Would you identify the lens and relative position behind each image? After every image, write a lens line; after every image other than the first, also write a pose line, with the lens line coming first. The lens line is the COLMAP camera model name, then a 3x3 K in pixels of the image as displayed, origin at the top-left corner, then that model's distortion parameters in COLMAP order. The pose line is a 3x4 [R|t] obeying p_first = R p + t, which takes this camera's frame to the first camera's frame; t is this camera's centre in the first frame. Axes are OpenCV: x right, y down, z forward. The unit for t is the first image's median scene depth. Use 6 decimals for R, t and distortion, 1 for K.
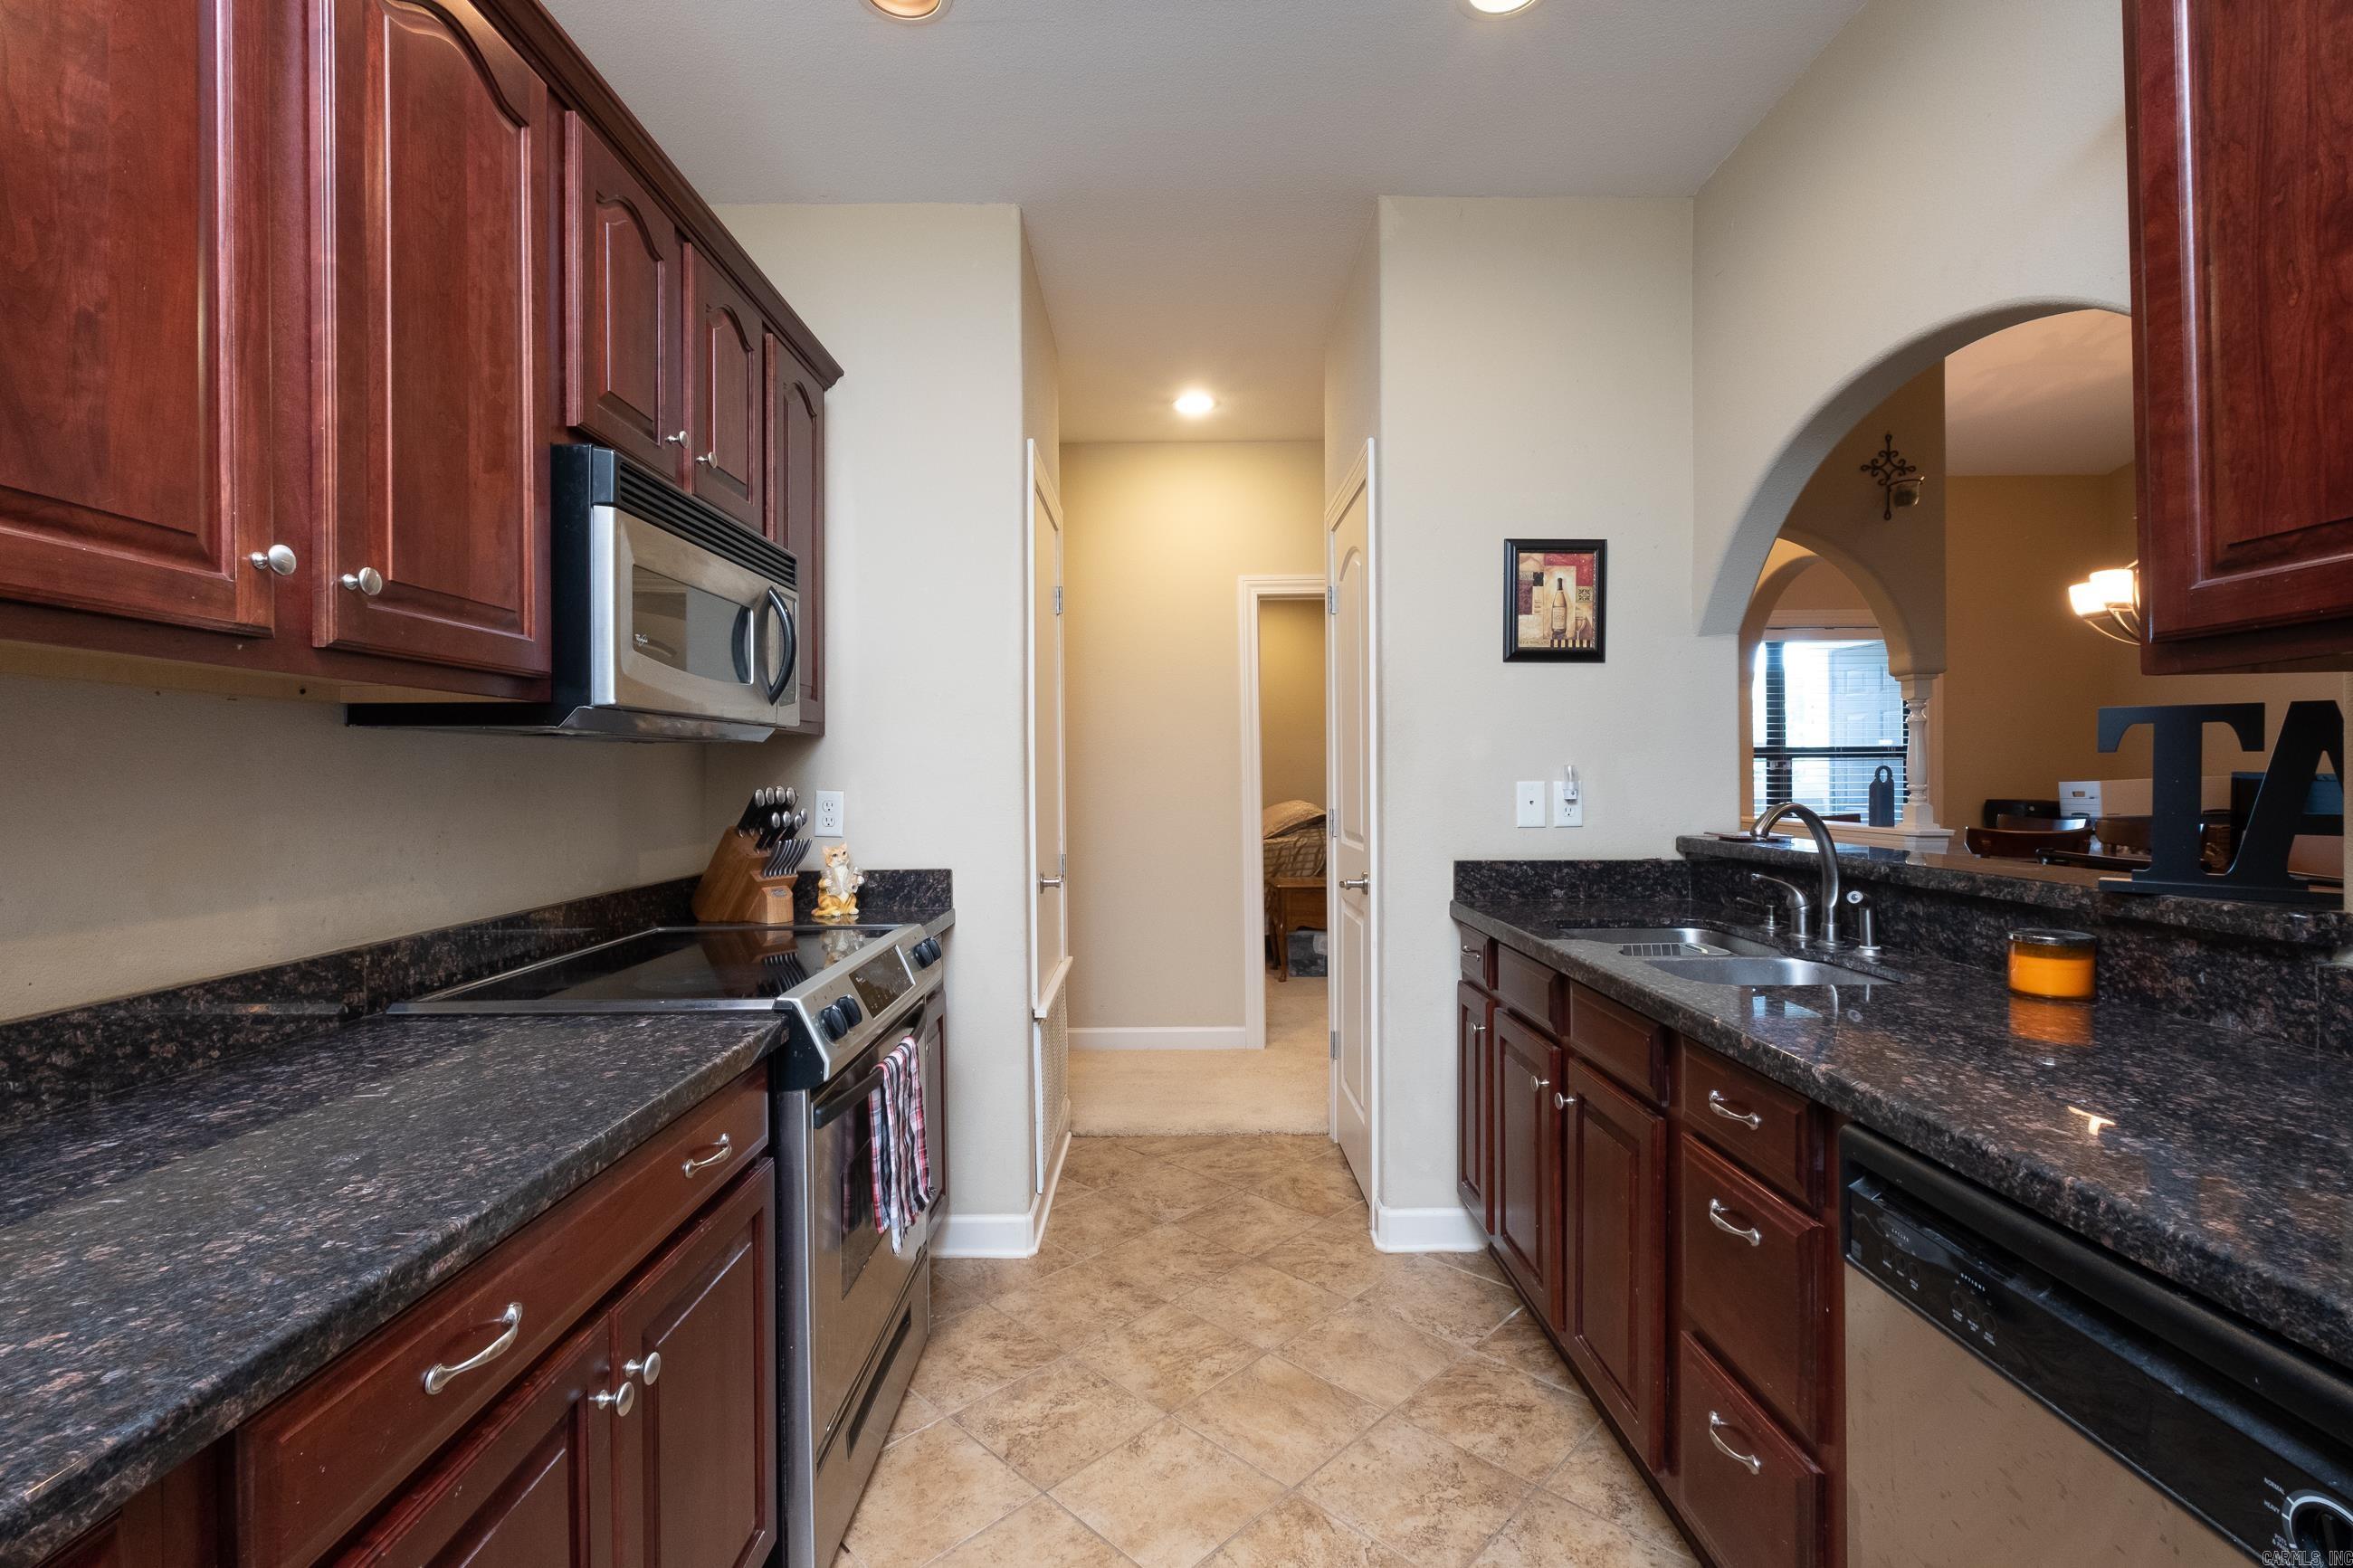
lens RADIAL K [[1037.2, 0, 1172.7], [0, 1037.2, 774.9], [0, 0, 1]] dist [0.001014, -0.002379]
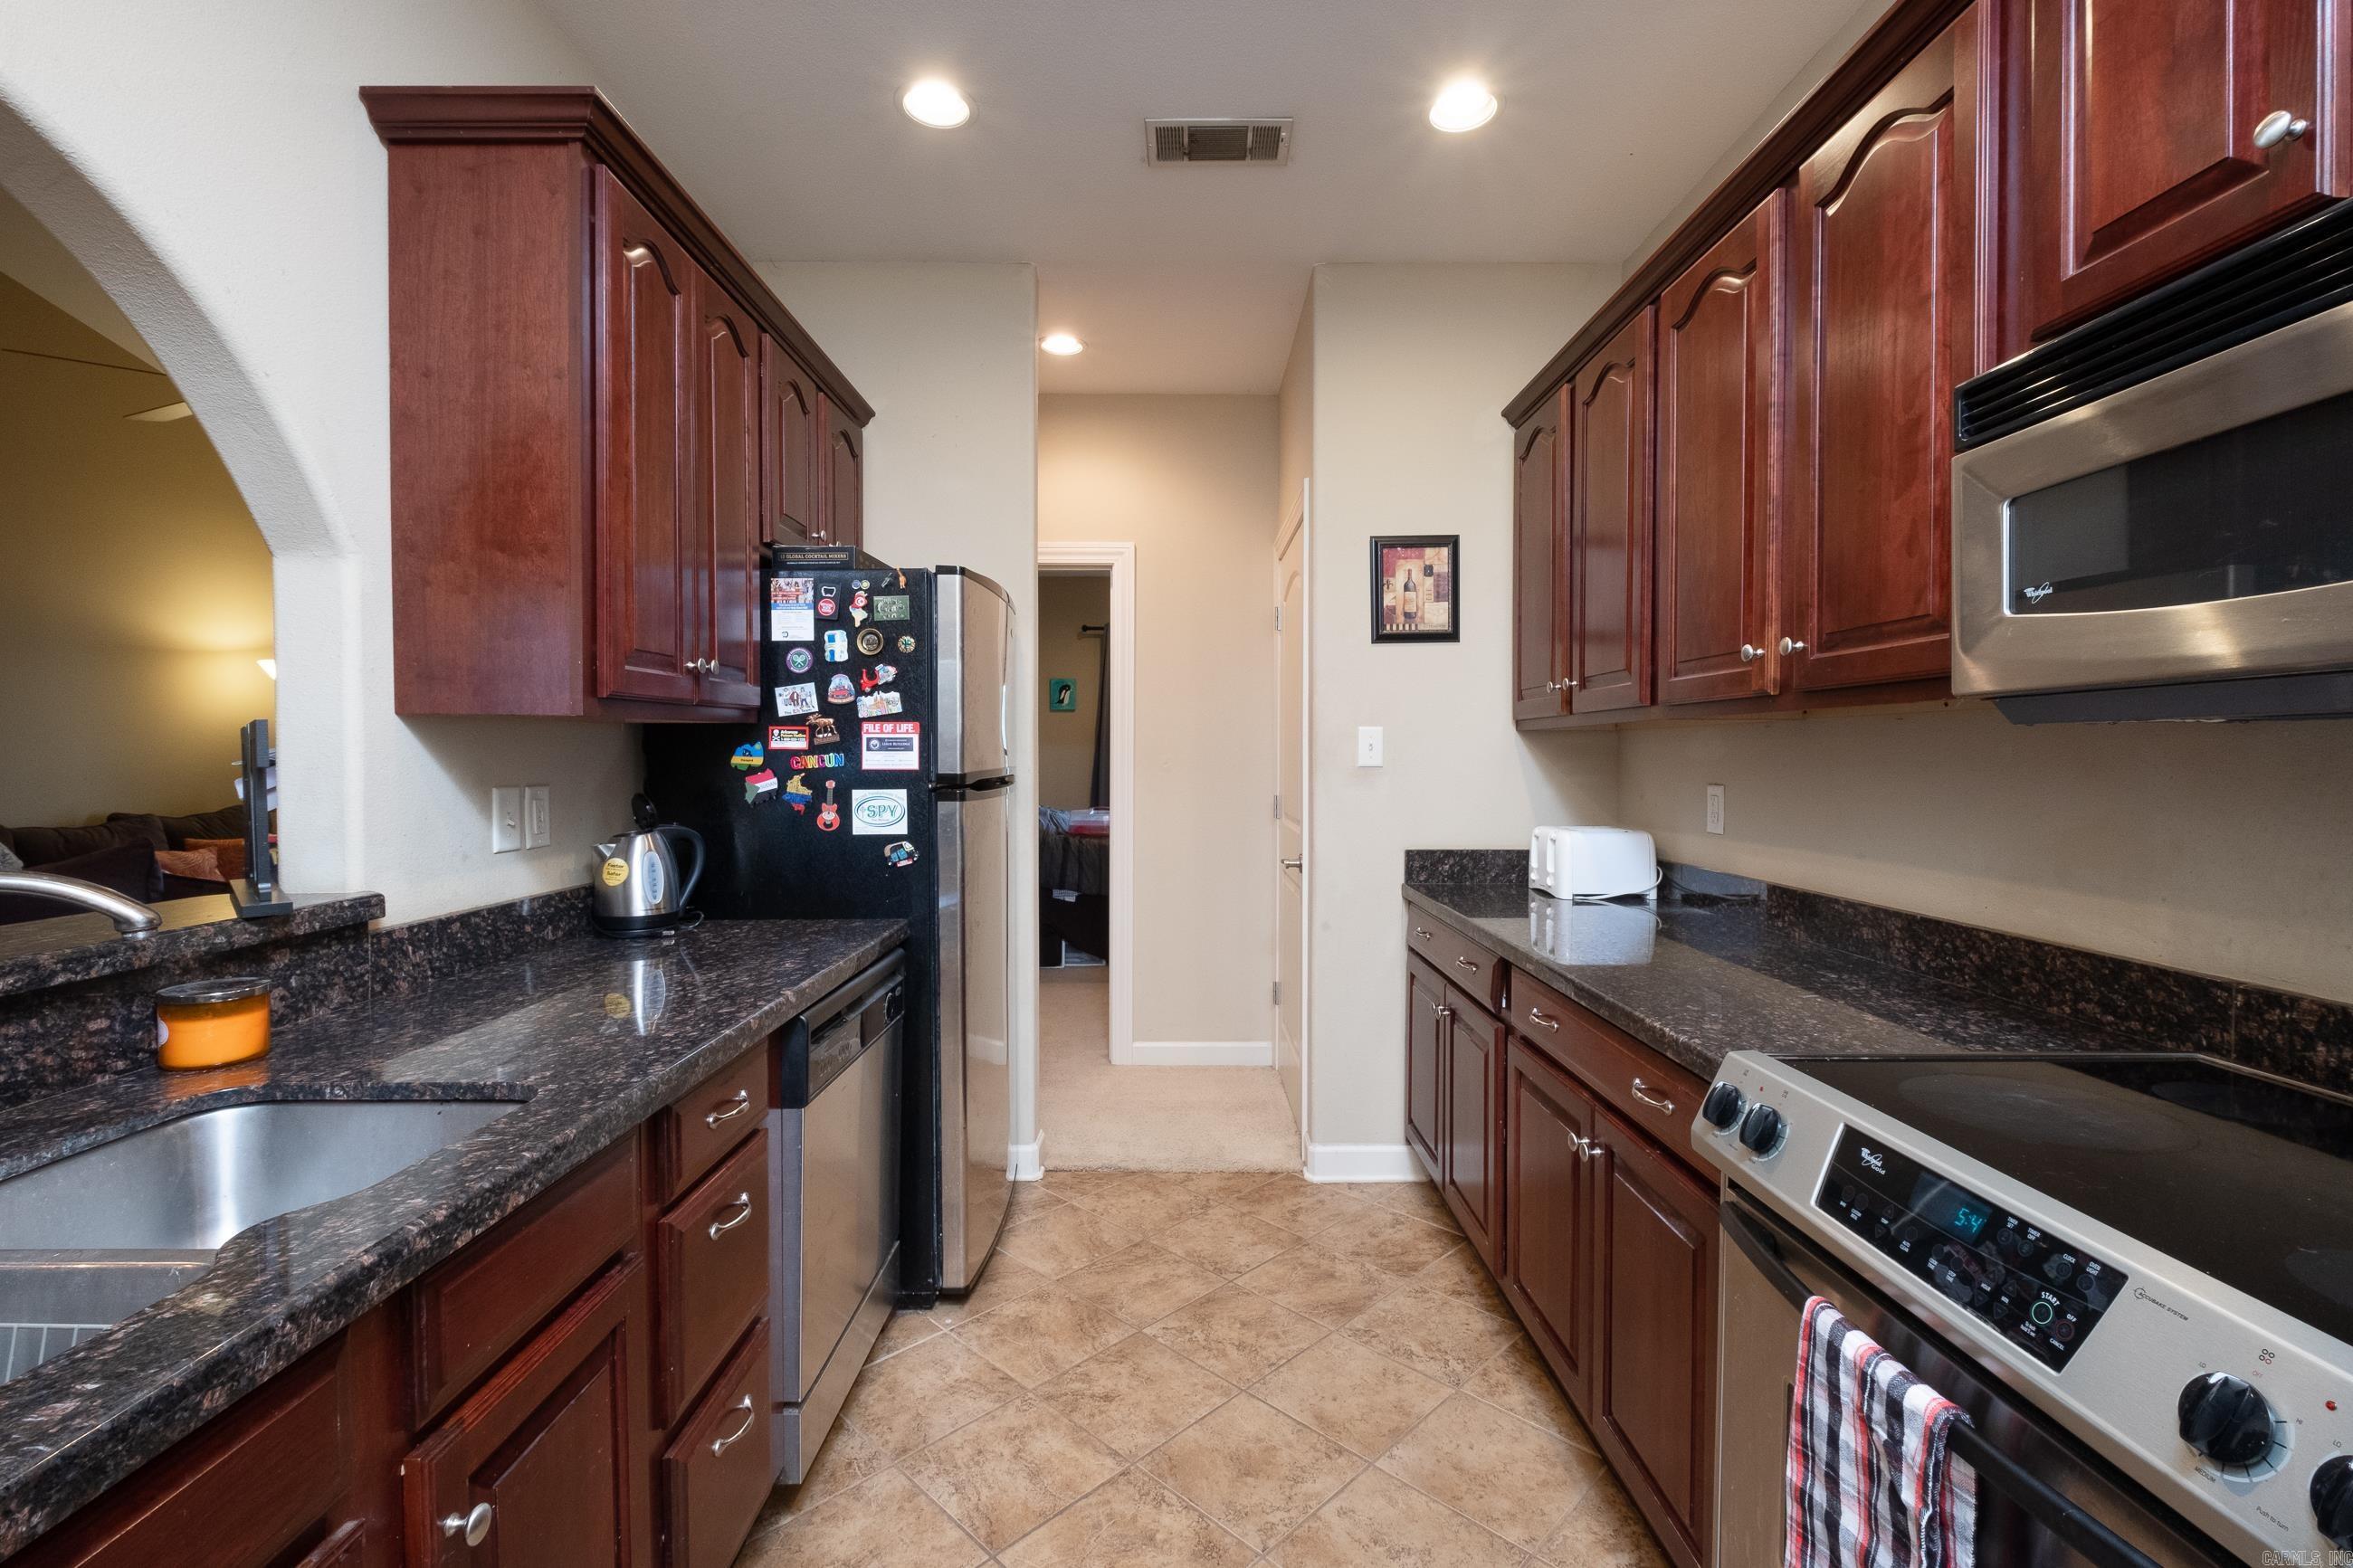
lens RADIAL K [[1037.2, 0, 1190.0], [0, 1037.2, 773.8], [0, 0, 1]] dist [0.001014, -0.002379]
pose [[-0.999980, 0.006108, 0.001827, 0.041534], [0.006140, 0.999817, 0.018100, -0.014415], [-0.001716, 0.018111, -0.999835, 1.034339]]
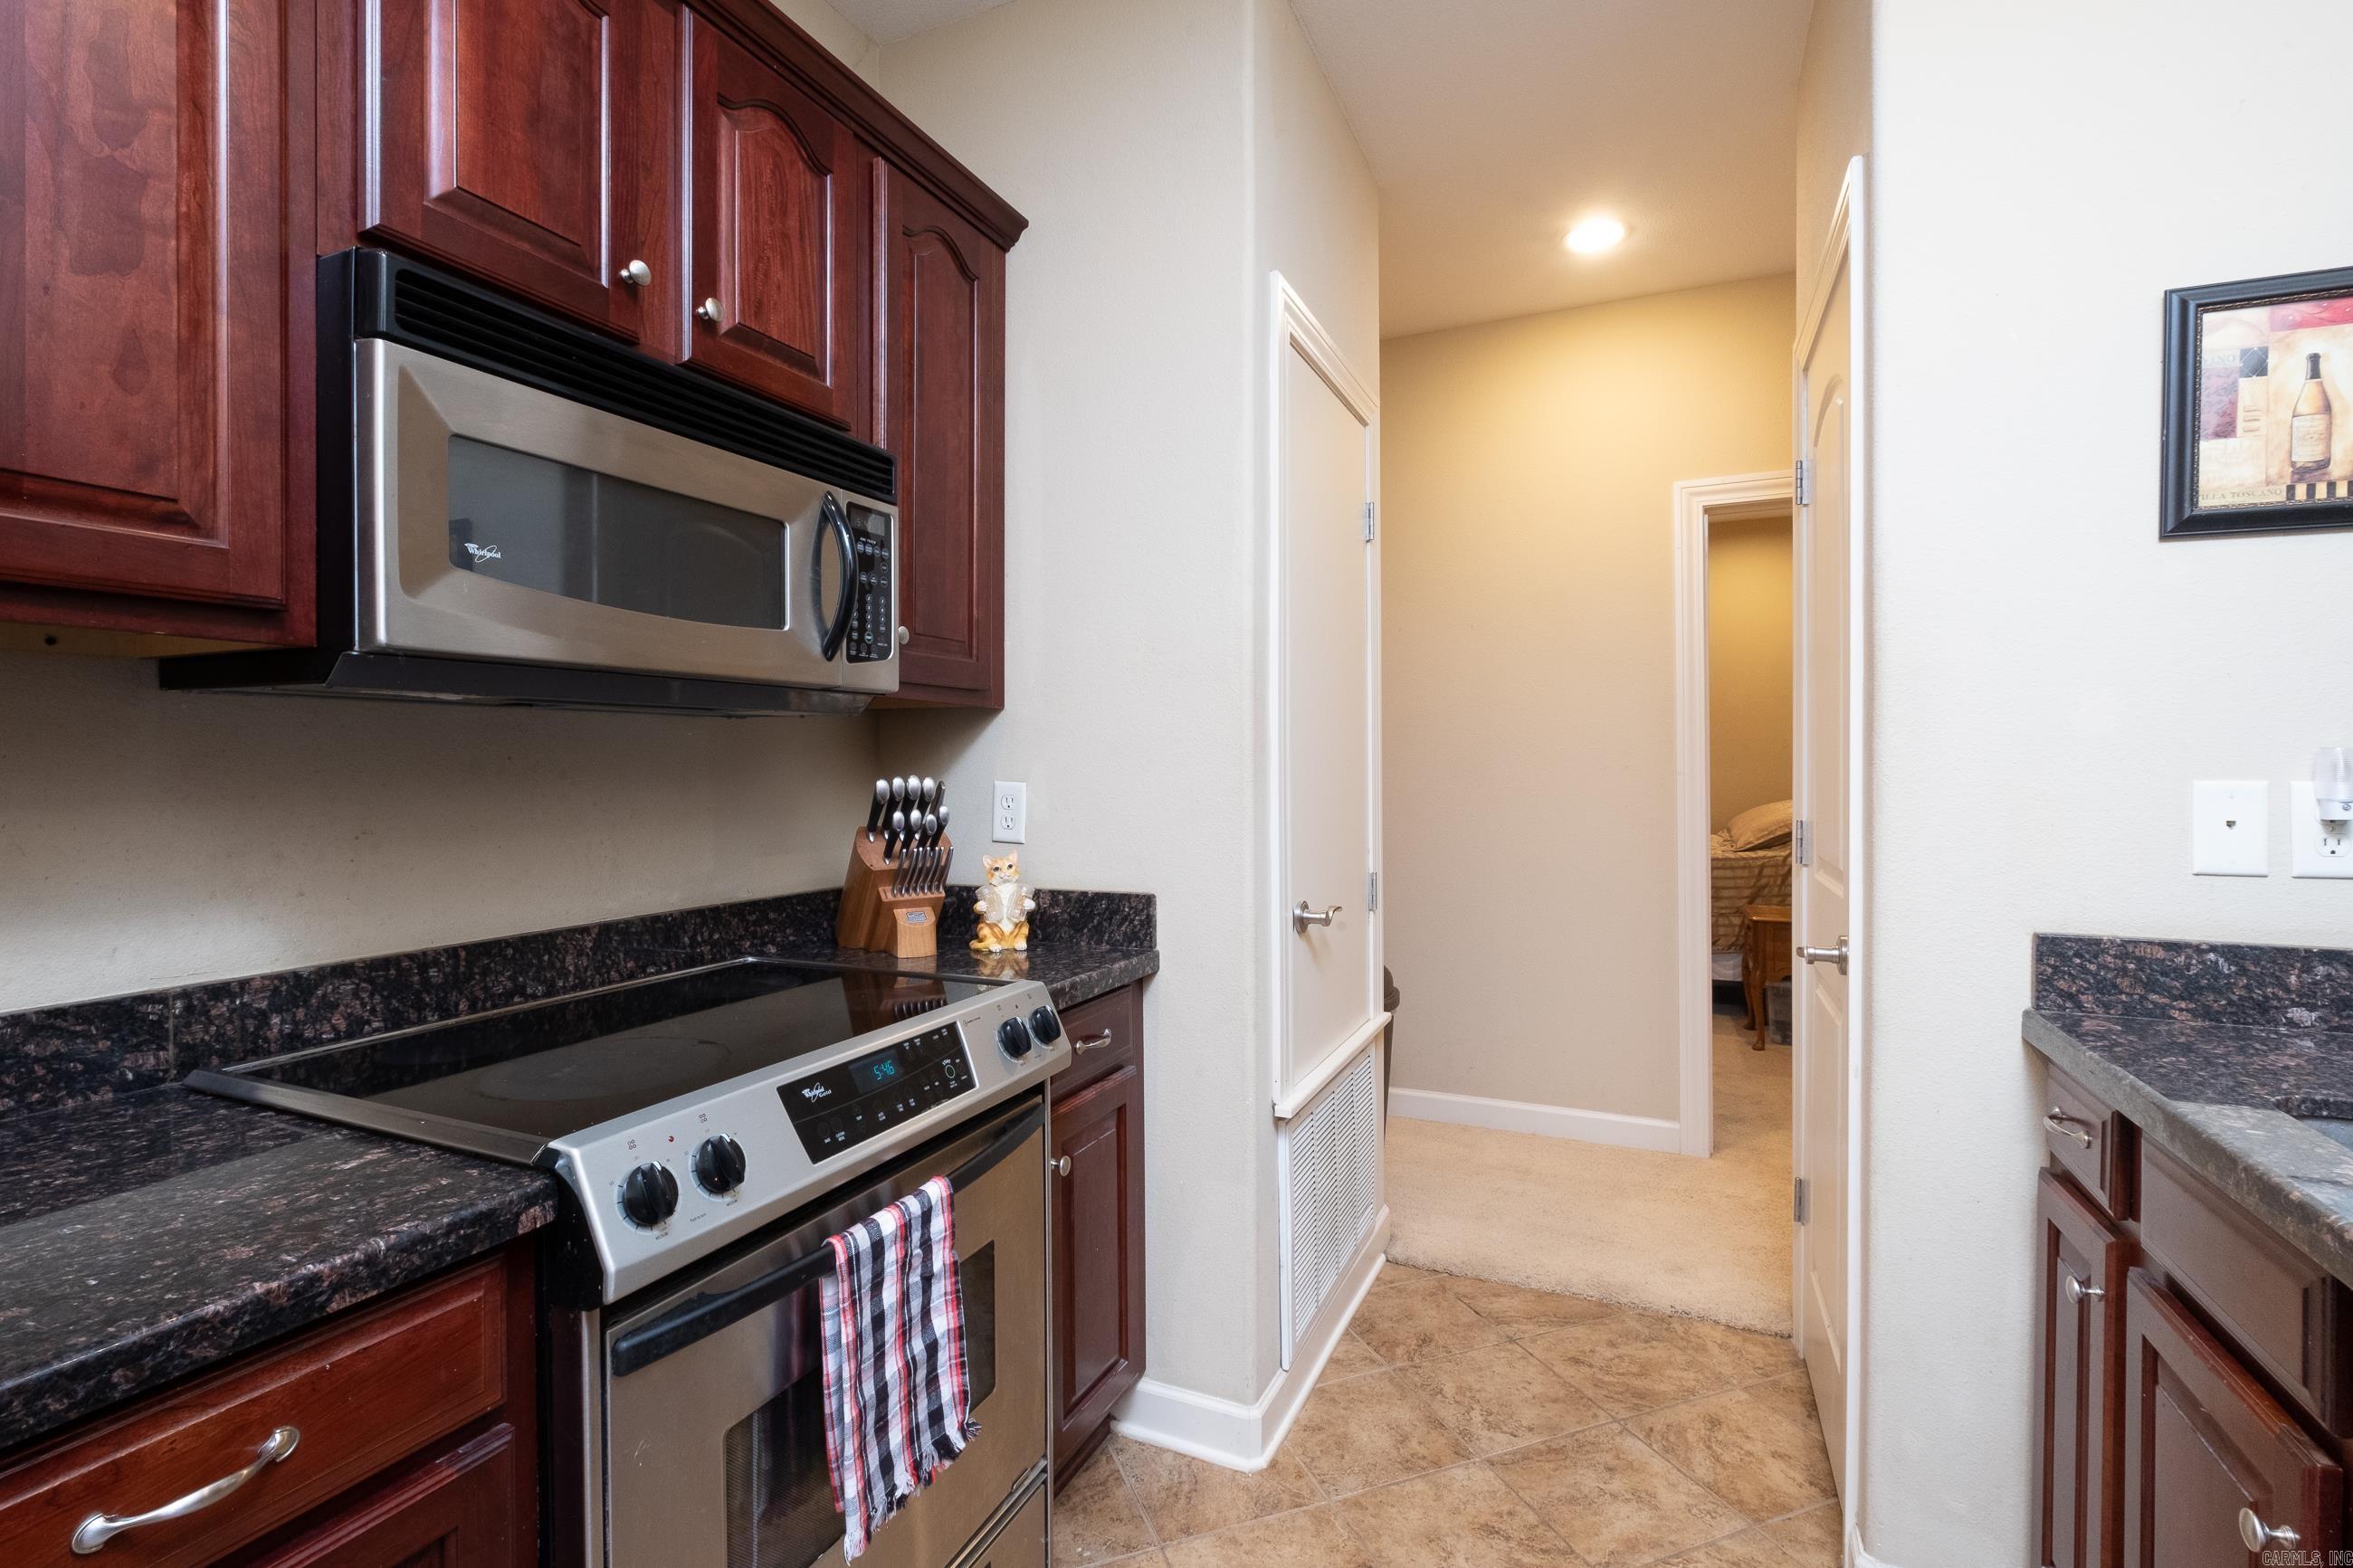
lens RADIAL K [[1037.2, 0, 1212.8], [0, 1037.2, 768.8], [0, 0, 1]] dist [0.001014, -0.002379]
pose [[0.910888, 0.007127, -0.412592, 0.110454], [-0.005226, 0.999970, 0.005733, 0.000756], [0.412621, -0.003066, 0.910898, 0.357576]]
